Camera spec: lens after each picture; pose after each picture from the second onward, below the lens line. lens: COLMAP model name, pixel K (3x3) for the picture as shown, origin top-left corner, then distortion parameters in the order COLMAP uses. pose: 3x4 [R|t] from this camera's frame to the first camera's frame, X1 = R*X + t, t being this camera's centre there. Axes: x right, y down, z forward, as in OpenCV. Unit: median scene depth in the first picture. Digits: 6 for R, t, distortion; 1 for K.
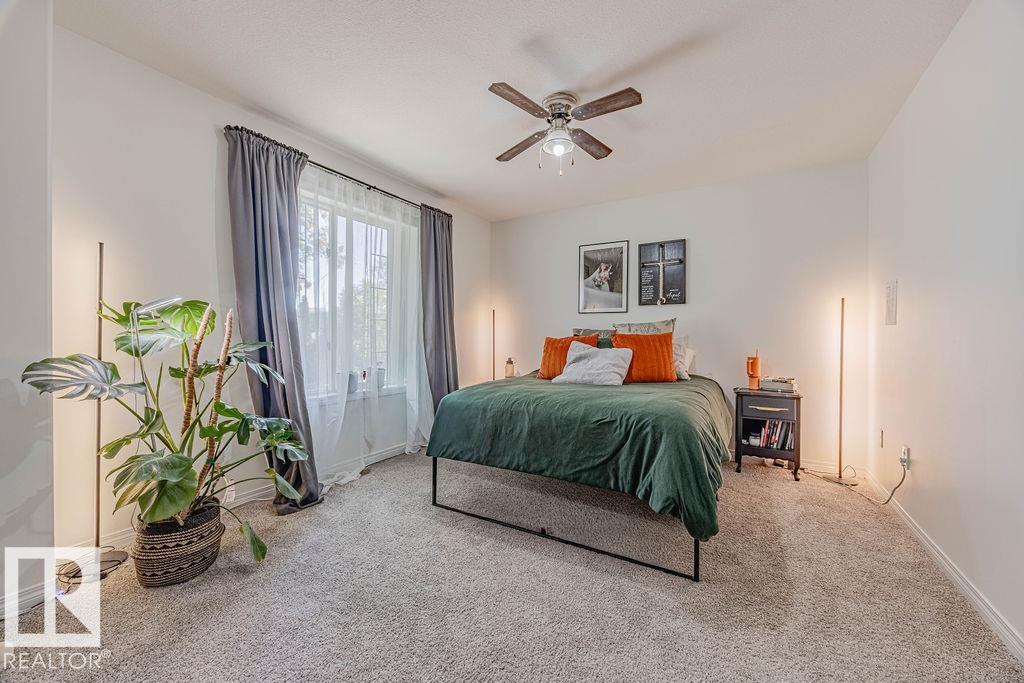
lens RADIAL K [[387.0, 0, 517.1], [0, 387.0, 340.7], [0, 0, 1]] dist [-0.001422, 0.000794]
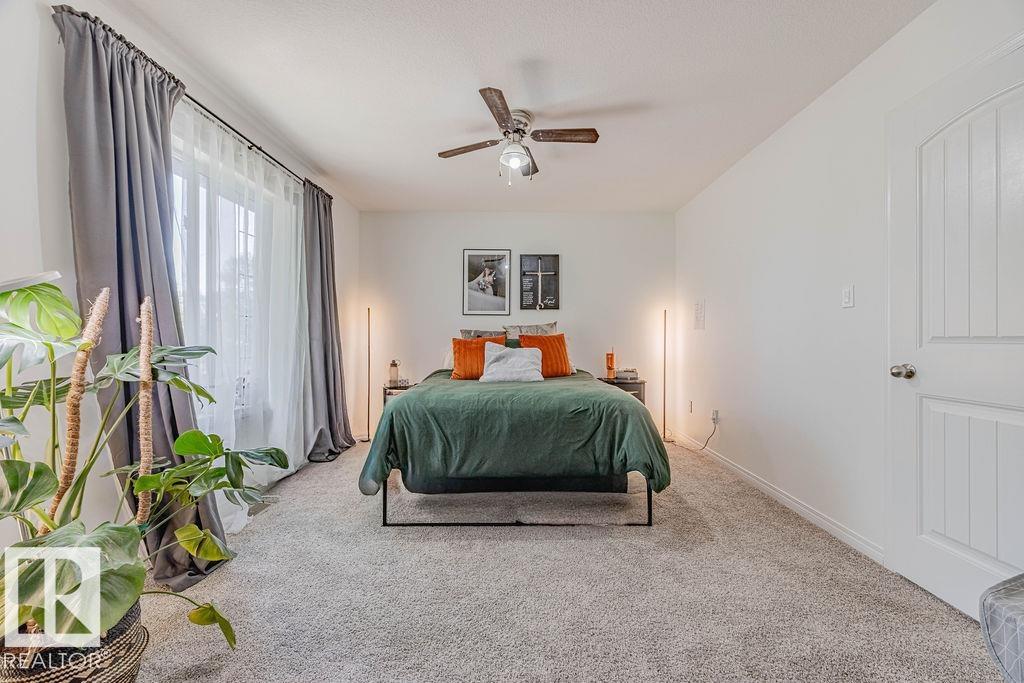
lens RADIAL K [[387.0, 0, 516.7], [0, 387.0, 340.8], [0, 0, 1]] dist [-0.001422, 0.000794]
pose [[0.862681, -0.006011, 0.505712, -0.332167], [0.007115, 0.999975, -0.000251, -0.000697], [-0.505698, 0.003814, 0.862702, 0.060722]]
